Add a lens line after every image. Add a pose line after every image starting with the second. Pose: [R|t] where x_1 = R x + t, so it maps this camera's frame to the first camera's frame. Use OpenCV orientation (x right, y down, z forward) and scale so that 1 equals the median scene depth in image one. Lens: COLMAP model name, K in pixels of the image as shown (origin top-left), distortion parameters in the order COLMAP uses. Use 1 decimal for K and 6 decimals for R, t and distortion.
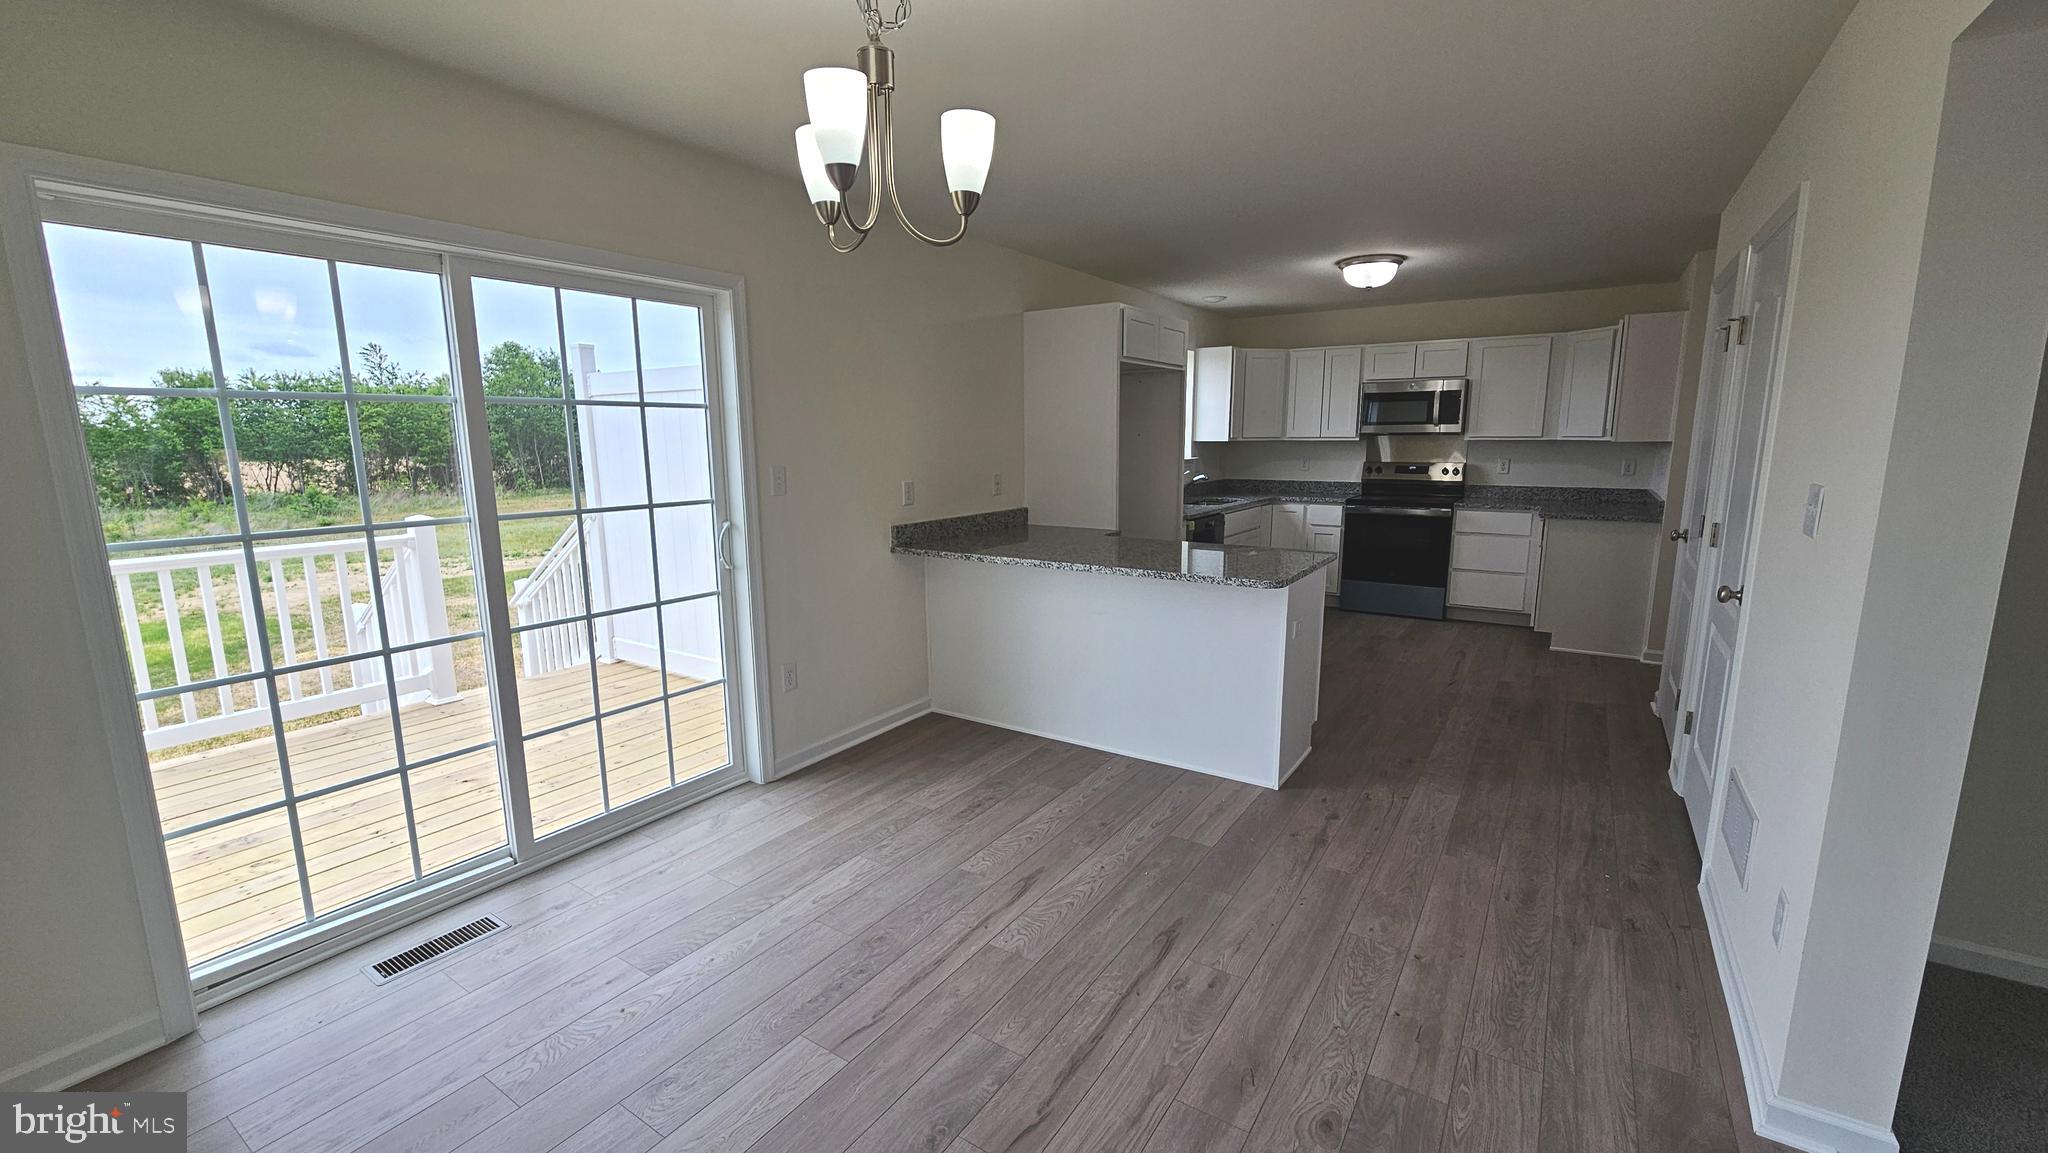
lens RADIAL K [[842.2, 0, 1013.6], [0, 842.2, 581.7], [0, 0, 1]] dist [-0.001093, -0.000098]
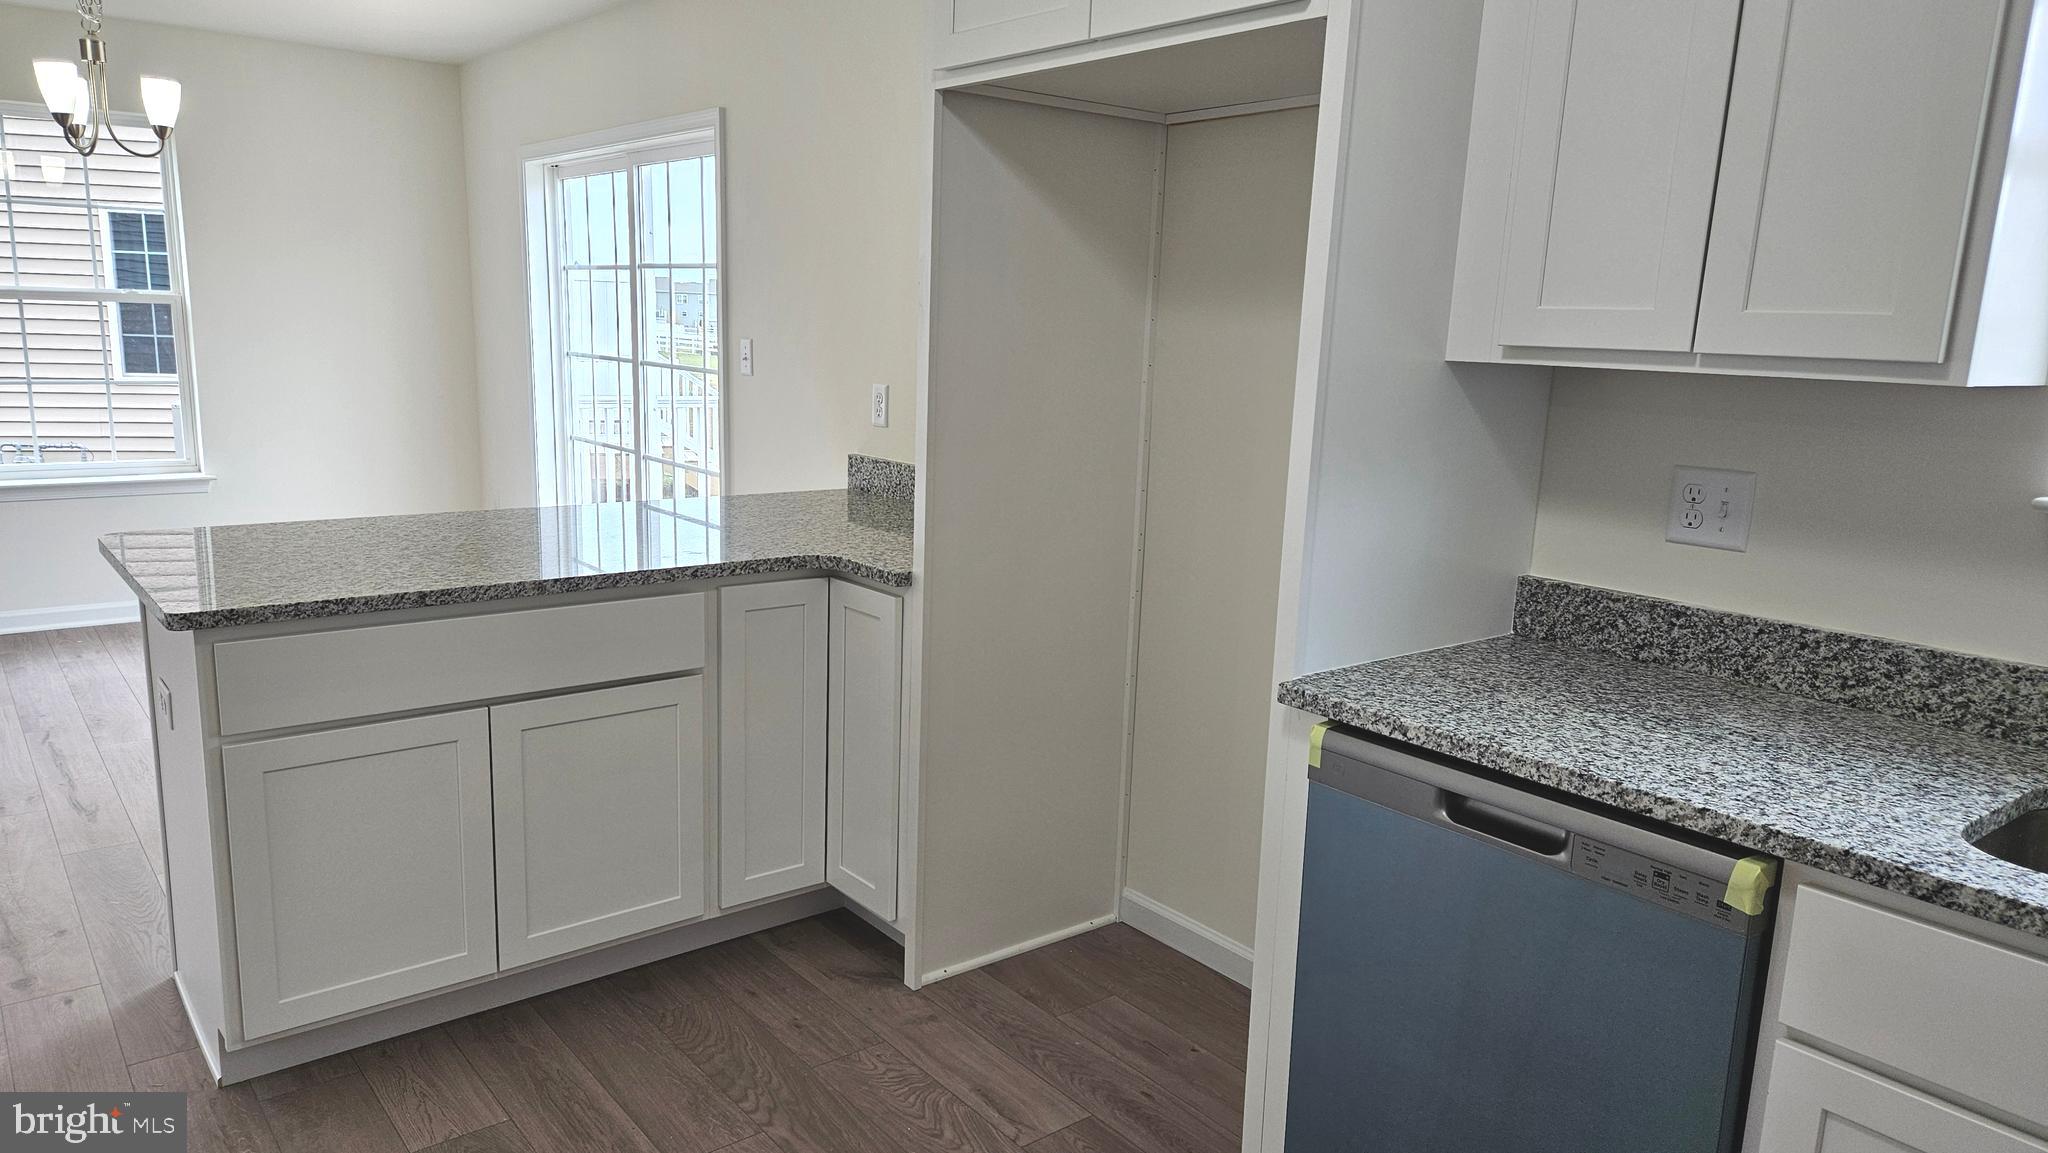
lens RADIAL K [[1363.4, 0, 996.1], [0, 1363.4, 586.1], [0, 0, 1]] dist [0.085066, -0.072872]
pose [[-0.316664, 0.179530, -0.931393, 0.648205], [-0.194199, 0.948855, 0.248921, -0.205234], [0.928445, 0.259700, -0.265604, 1.168228]]
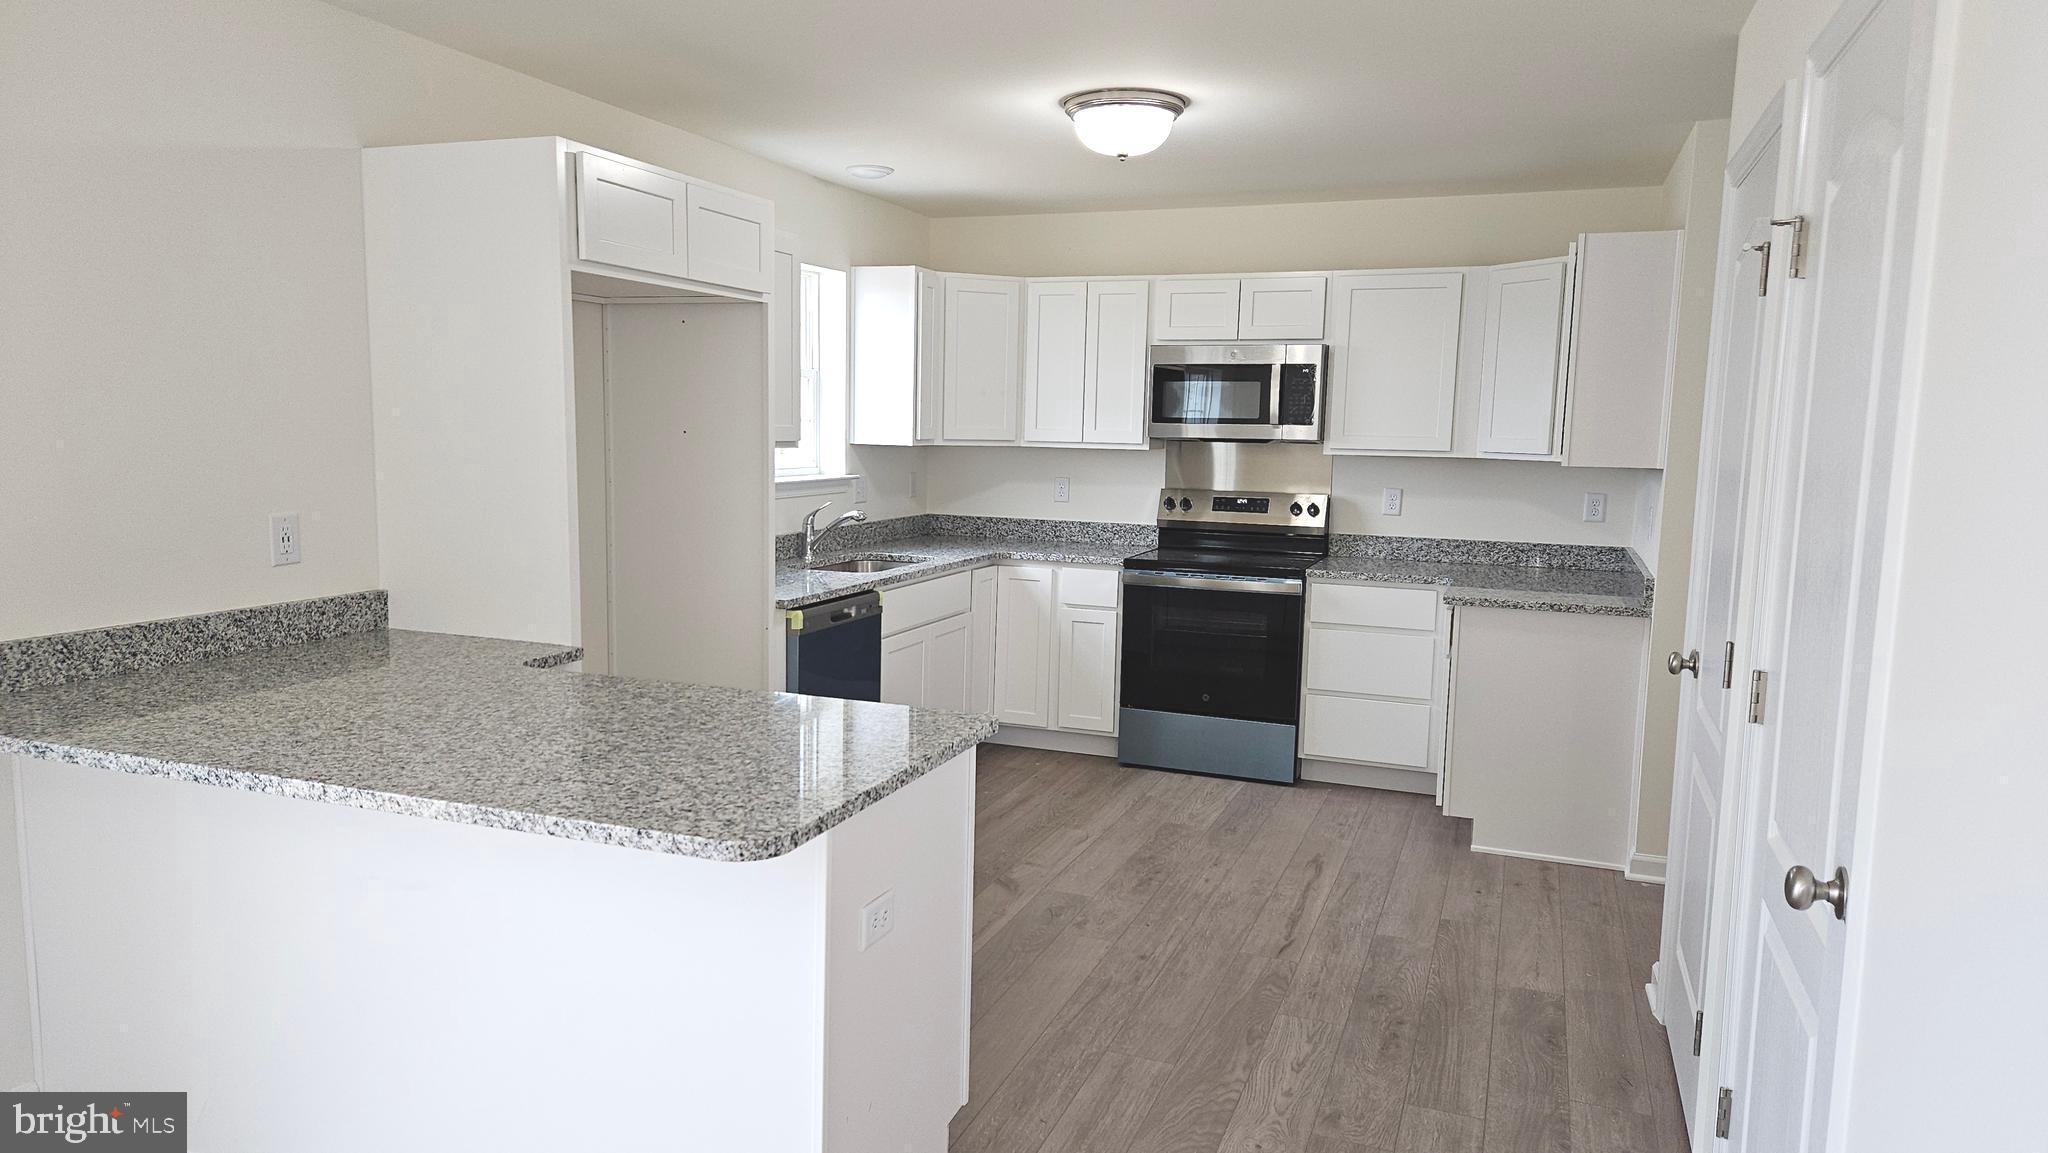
lens RADIAL K [[1363.4, 0, 996.1], [0, 1363.4, 586.1], [0, 0, 1]] dist [0.085066, -0.072872]
pose [[0.977056, 0.001088, 0.212980, 0.181034], [0.009649, 0.998734, -0.049367, -0.053576], [-0.212764, 0.050289, 0.975809, 0.234714]]
